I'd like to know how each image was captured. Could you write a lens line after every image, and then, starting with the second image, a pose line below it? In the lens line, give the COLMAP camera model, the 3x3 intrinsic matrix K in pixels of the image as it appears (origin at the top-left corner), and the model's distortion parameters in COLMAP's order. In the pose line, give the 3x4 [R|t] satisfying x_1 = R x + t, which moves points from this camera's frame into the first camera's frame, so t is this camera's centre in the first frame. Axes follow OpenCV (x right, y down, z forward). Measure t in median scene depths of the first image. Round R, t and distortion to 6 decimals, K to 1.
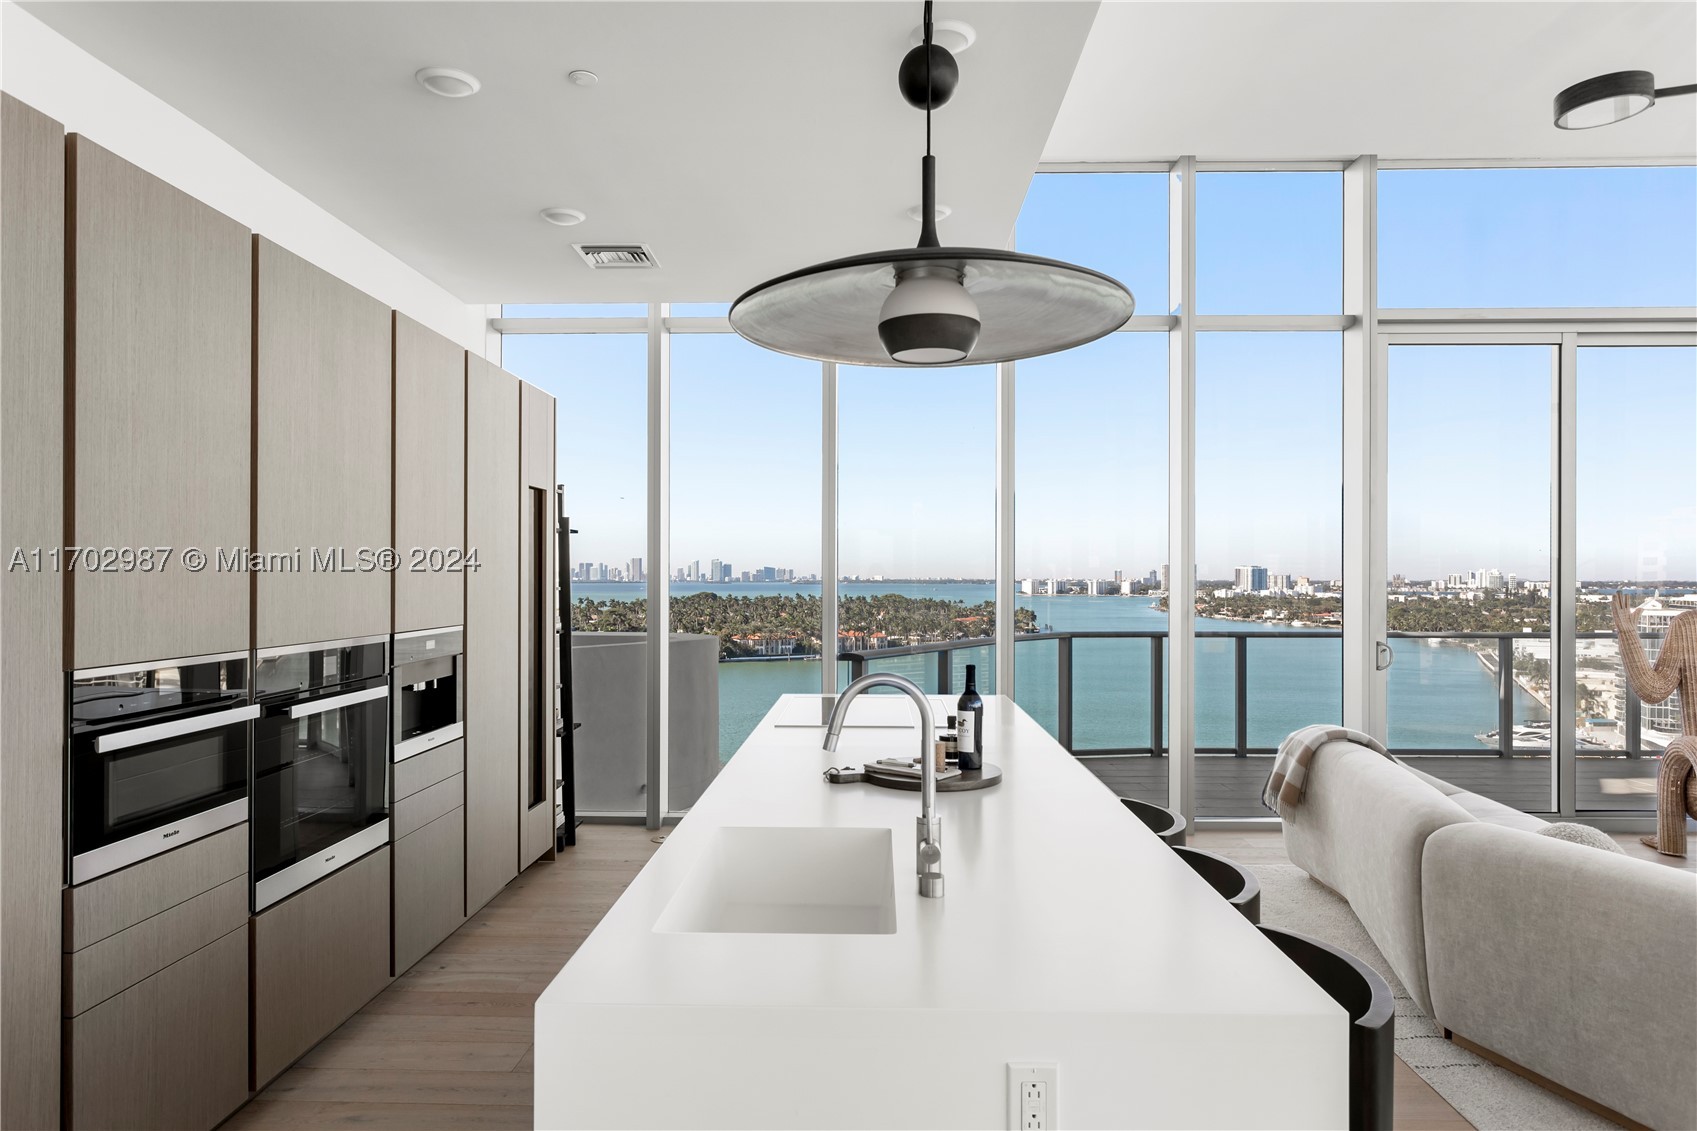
lens RADIAL K [[1026.3, 0, 851.2], [0, 1026.3, 576.9], [0, 0, 1]] dist [-0.008157, 0.007188]
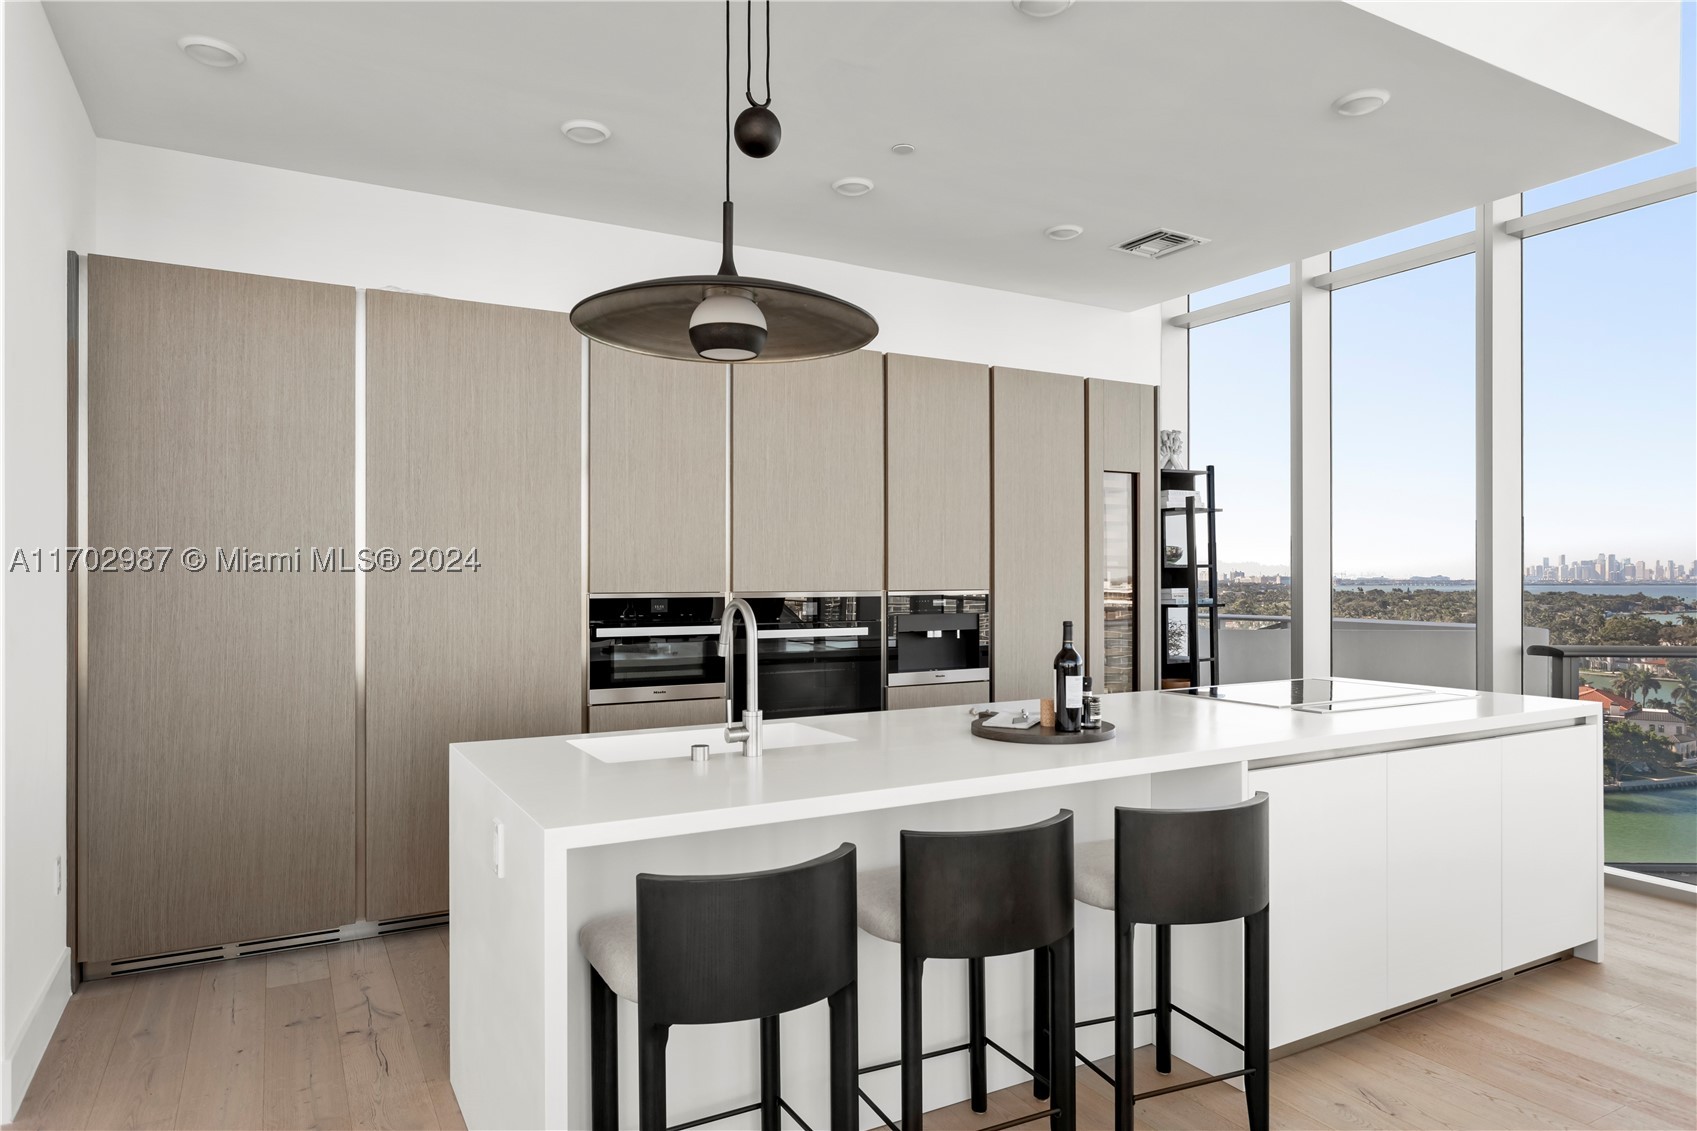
lens RADIAL K [[1026.3, 0, 822.2], [0, 1026.3, 560.1], [0, 0, 1]] dist [-0.008157, 0.007188]
pose [[0.490336, -0.017759, -0.871352, 0.404512], [0.002286, 0.999815, -0.019091, 0.023605], [0.871530, 0.007370, 0.490286, 0.151082]]
